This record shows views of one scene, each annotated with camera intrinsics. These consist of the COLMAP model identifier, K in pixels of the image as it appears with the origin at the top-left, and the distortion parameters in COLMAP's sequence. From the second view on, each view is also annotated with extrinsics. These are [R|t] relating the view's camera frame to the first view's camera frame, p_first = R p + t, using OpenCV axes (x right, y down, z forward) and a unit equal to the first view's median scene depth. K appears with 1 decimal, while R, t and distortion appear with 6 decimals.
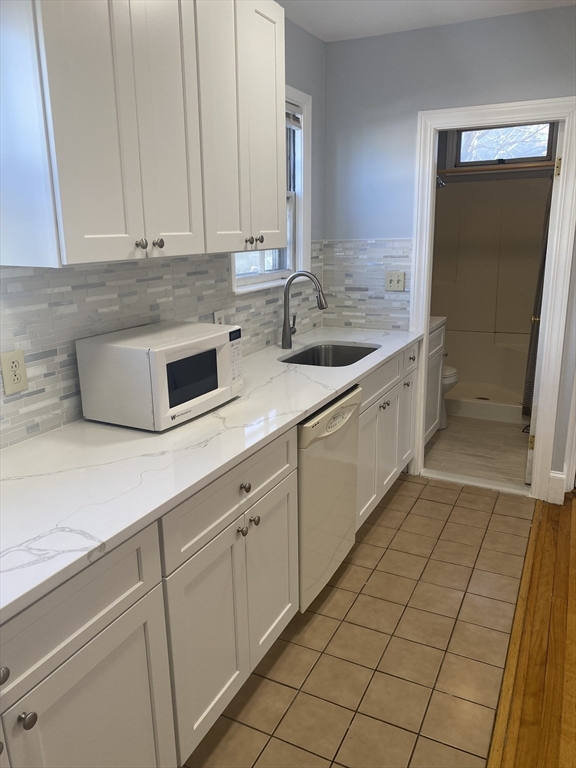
lens RADIAL K [[586.4, 0, 289.3], [0, 586.4, 385.6], [0, 0, 1]] dist [0.052179, -0.025713]
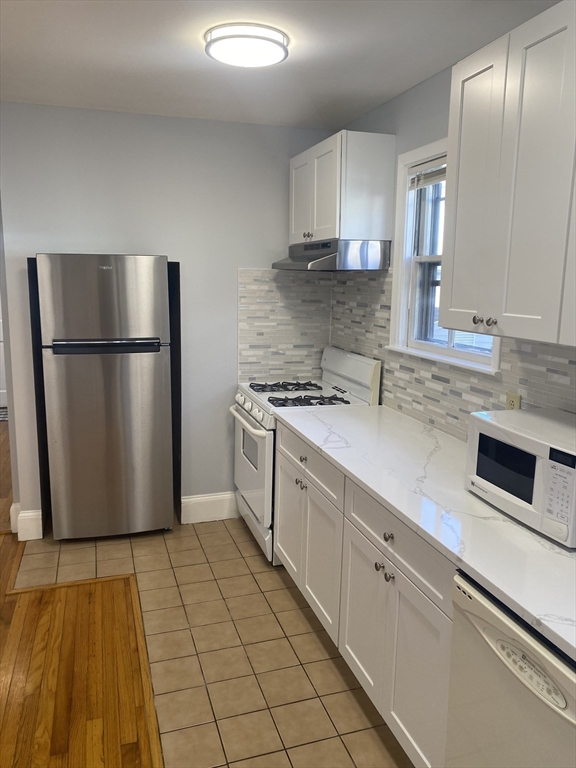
lens RADIAL K [[586.4, 0, 284.7], [0, 586.4, 386.9], [0, 0, 1]] dist [0.052179, -0.025713]
pose [[-0.715721, 0.128716, -0.686422, 0.697501], [-0.191048, 0.909294, 0.369710, -0.401361], [0.671747, 0.395749, -0.626210, 1.287493]]
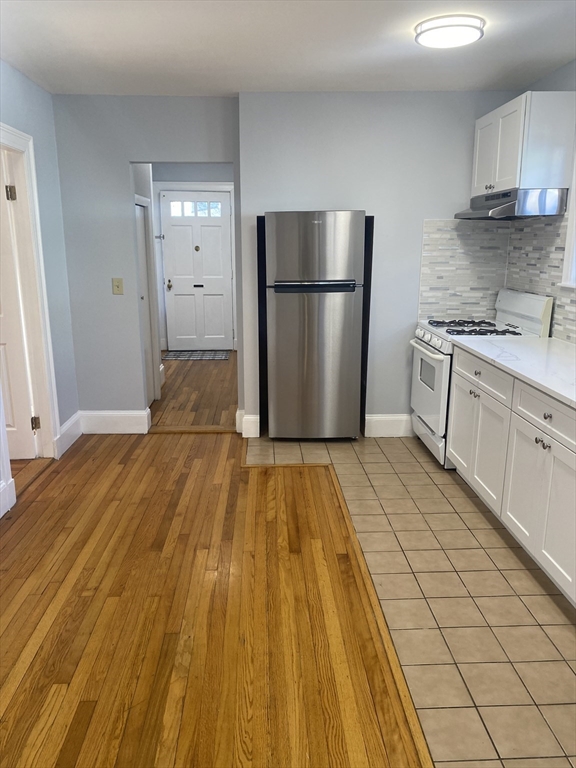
lens RADIAL K [[586.4, 0, 289.6], [0, 586.4, 381.5], [0, 0, 1]] dist [0.052179, -0.025713]
pose [[-0.873405, 0.124121, -0.470911, 1.009596], [-0.117573, 0.884628, 0.451232, -0.421563], [0.472588, 0.449475, -0.758045, 1.558369]]
